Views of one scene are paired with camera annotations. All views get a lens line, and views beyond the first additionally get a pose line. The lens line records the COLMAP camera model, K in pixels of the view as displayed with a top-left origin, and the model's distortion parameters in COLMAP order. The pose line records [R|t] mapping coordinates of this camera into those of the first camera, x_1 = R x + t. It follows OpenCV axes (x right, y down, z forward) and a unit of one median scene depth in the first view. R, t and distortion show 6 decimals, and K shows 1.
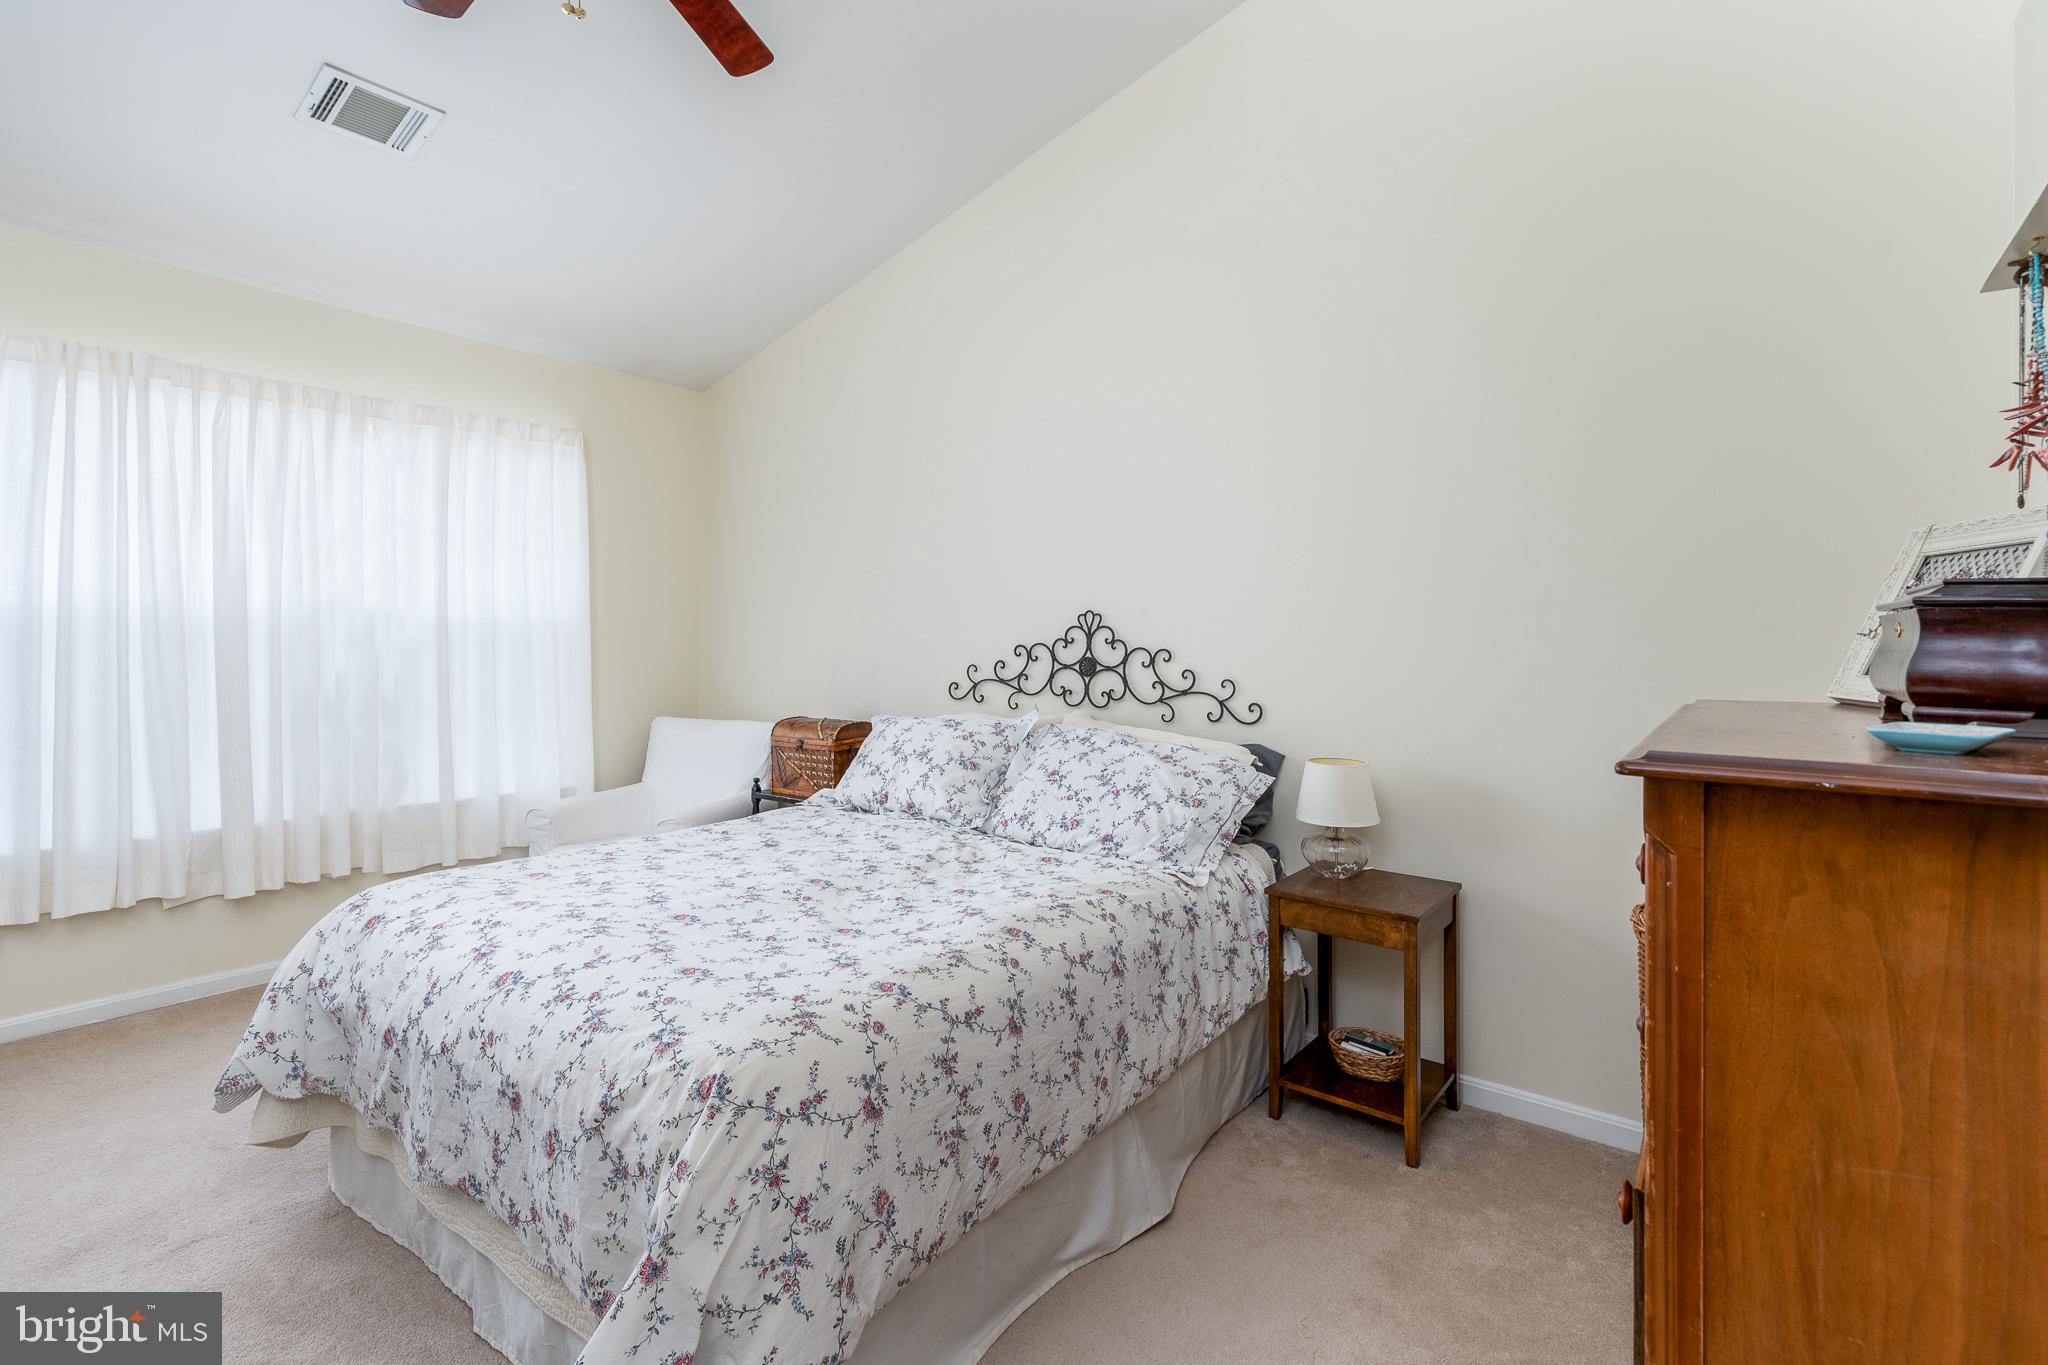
lens RADIAL K [[940.6, 0, 1000.4], [0, 940.6, 627.1], [0, 0, 1]] dist [0.000963, 0.000445]
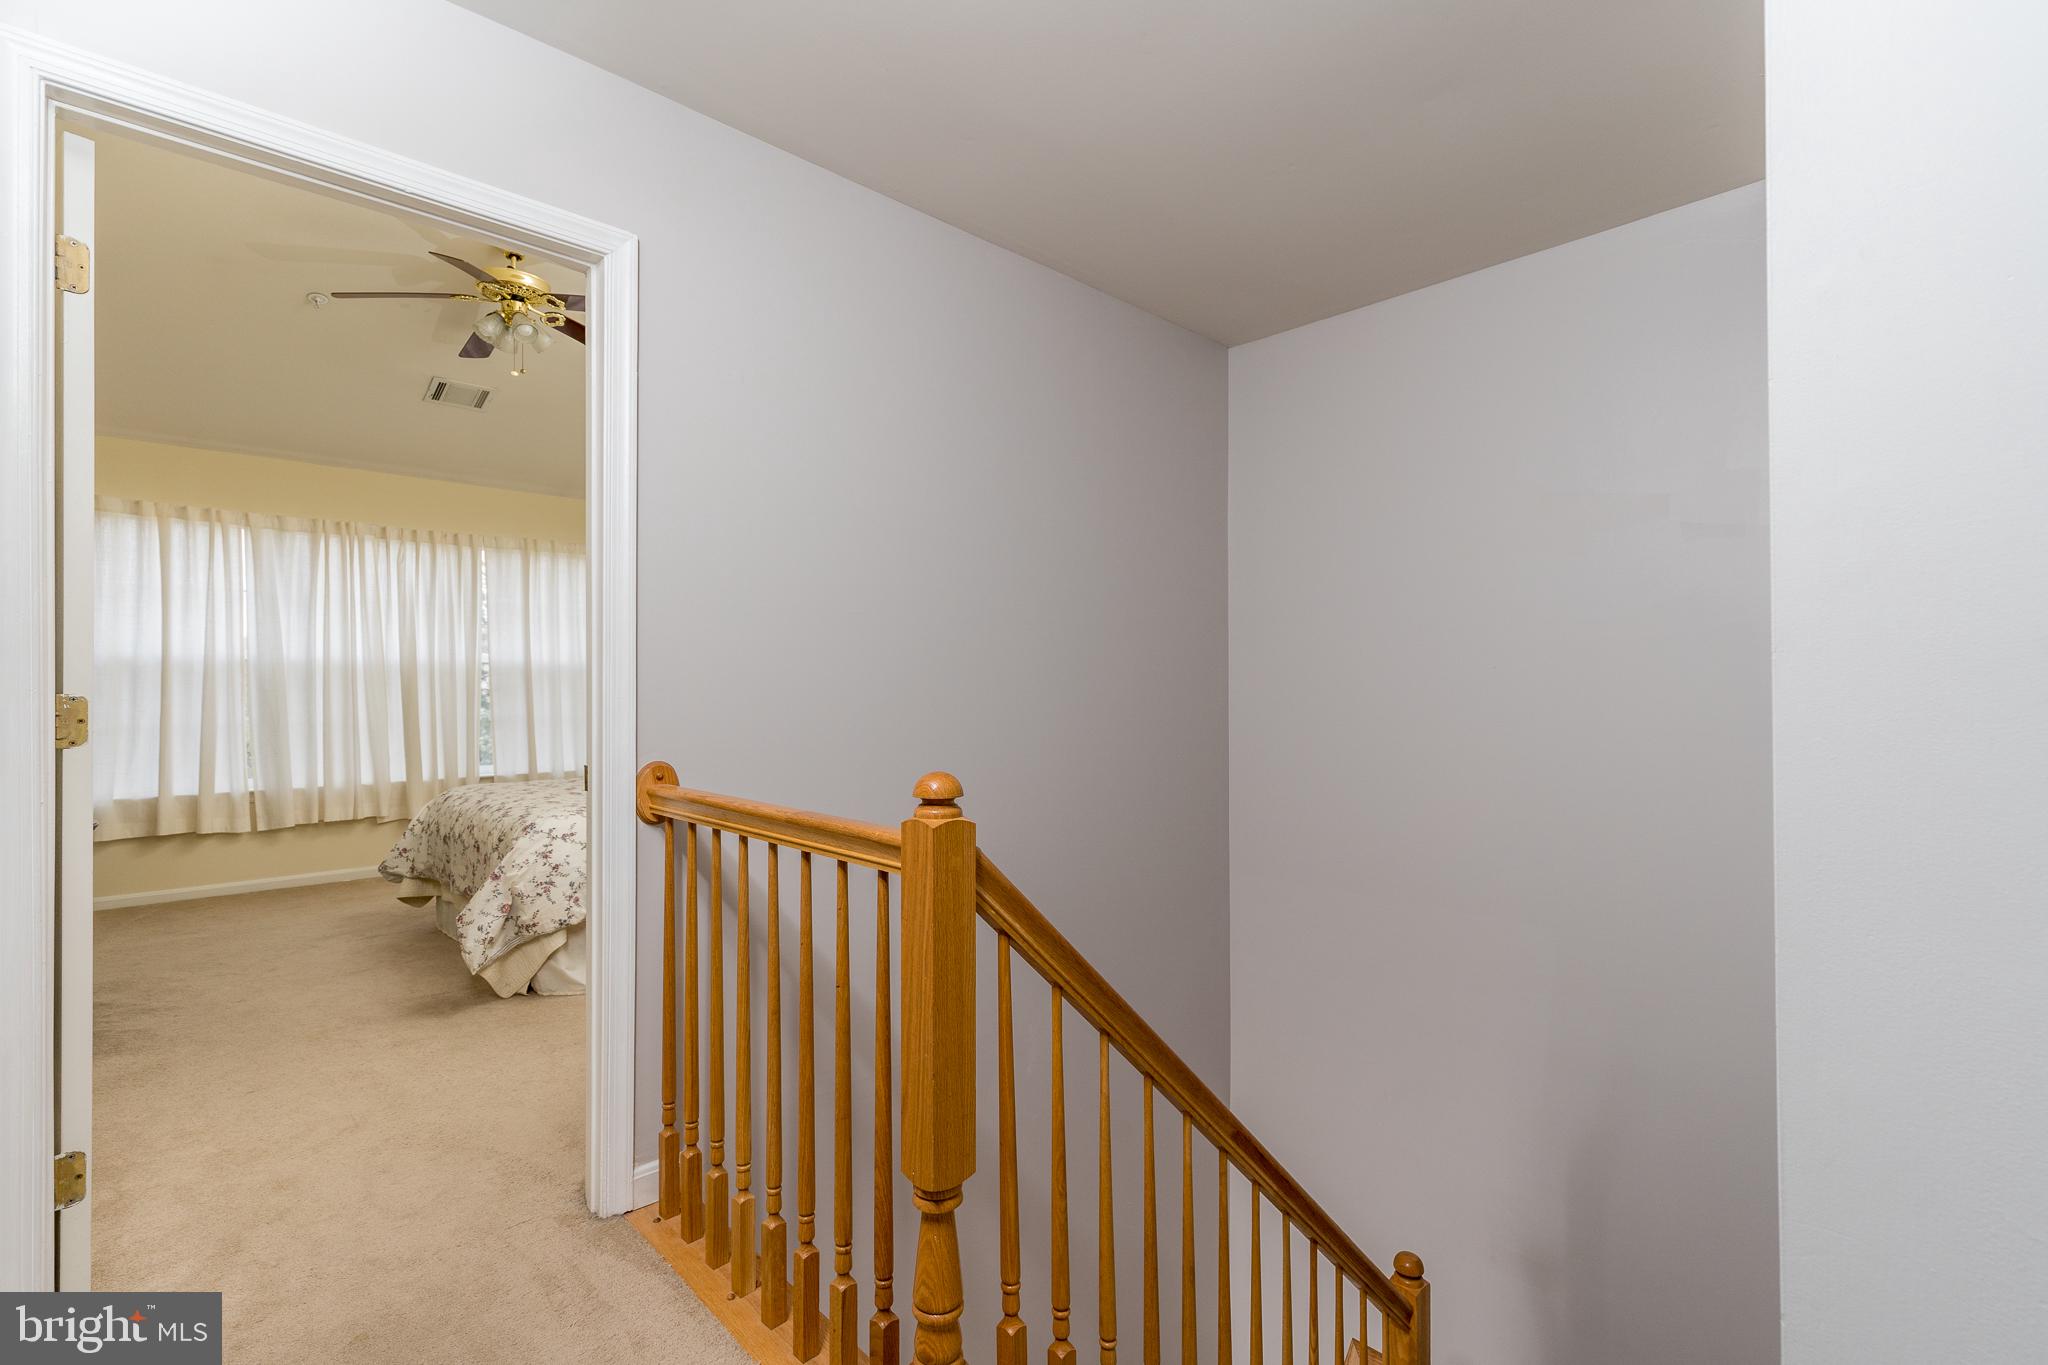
lens RADIAL K [[940.6, 0, 1026.0], [0, 940.6, 686.8], [0, 0, 1]] dist [0.000963, 0.000445]
pose [[0.986684, -0.019346, -0.161491, 0.718393], [0.019979, 0.999798, 0.002294, 0.057142], [0.161414, -0.005490, 0.986871, -0.659006]]
